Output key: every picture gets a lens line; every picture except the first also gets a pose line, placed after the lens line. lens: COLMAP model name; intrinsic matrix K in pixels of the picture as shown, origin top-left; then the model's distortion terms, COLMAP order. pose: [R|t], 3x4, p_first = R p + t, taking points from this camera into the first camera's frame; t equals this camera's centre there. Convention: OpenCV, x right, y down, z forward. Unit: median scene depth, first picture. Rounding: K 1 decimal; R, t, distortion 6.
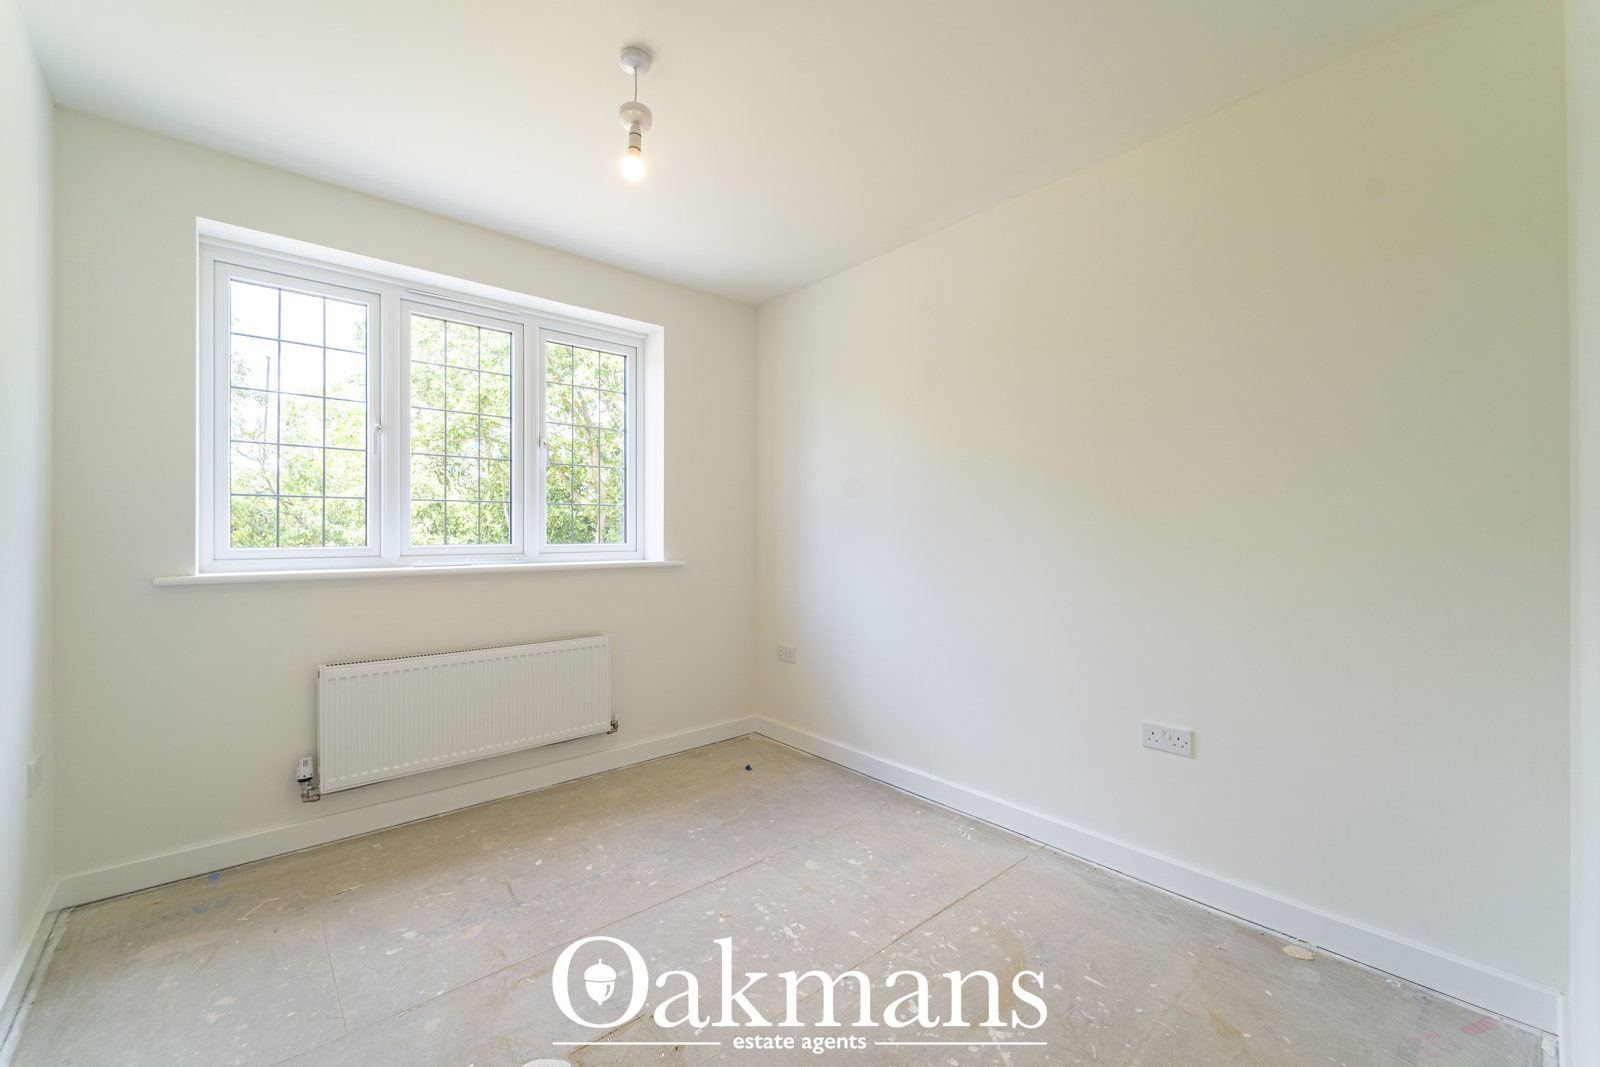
lens RADIAL K [[648.9, 0, 798.0], [0, 648.9, 534.2], [0, 0, 1]] dist [0.003707, -0.002068]
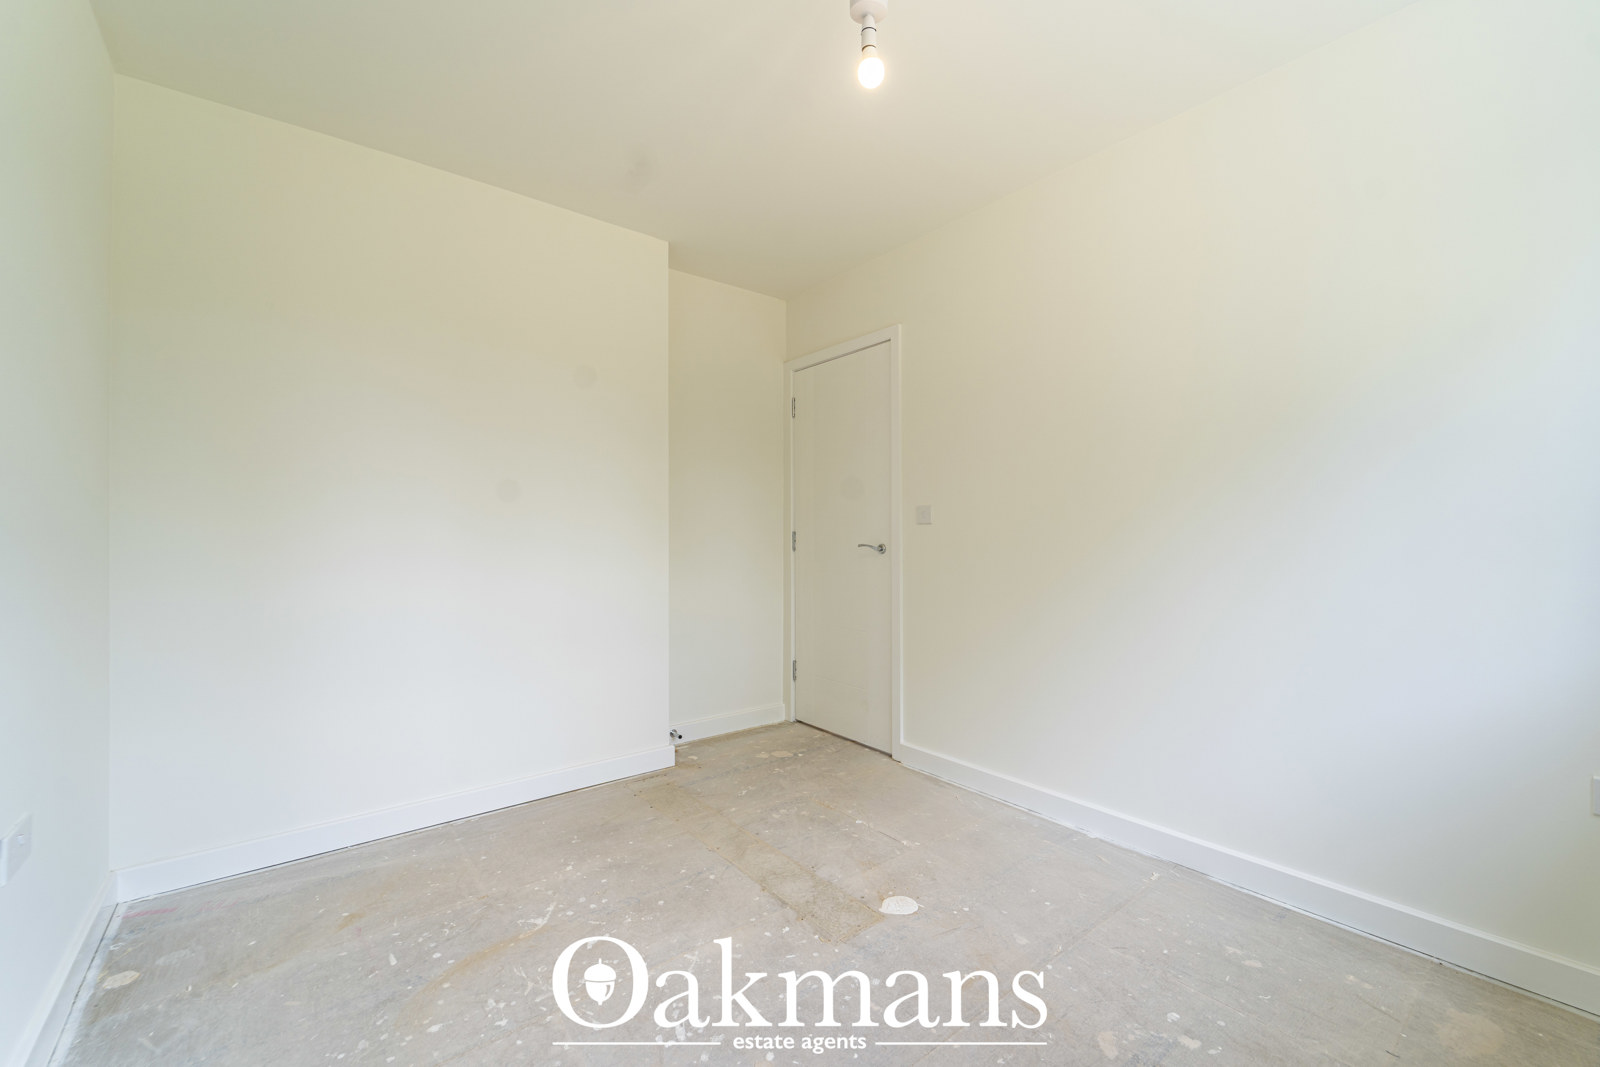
lens RADIAL K [[648.9, 0, 796.4], [0, 648.9, 537.5], [0, 0, 1]] dist [0.003707, -0.002068]
pose [[-0.998520, 0.002297, 0.054334, -0.199930], [0.002826, 0.999949, 0.009656, 0.035428], [-0.054309, 0.009796, -0.998476, 1.830773]]
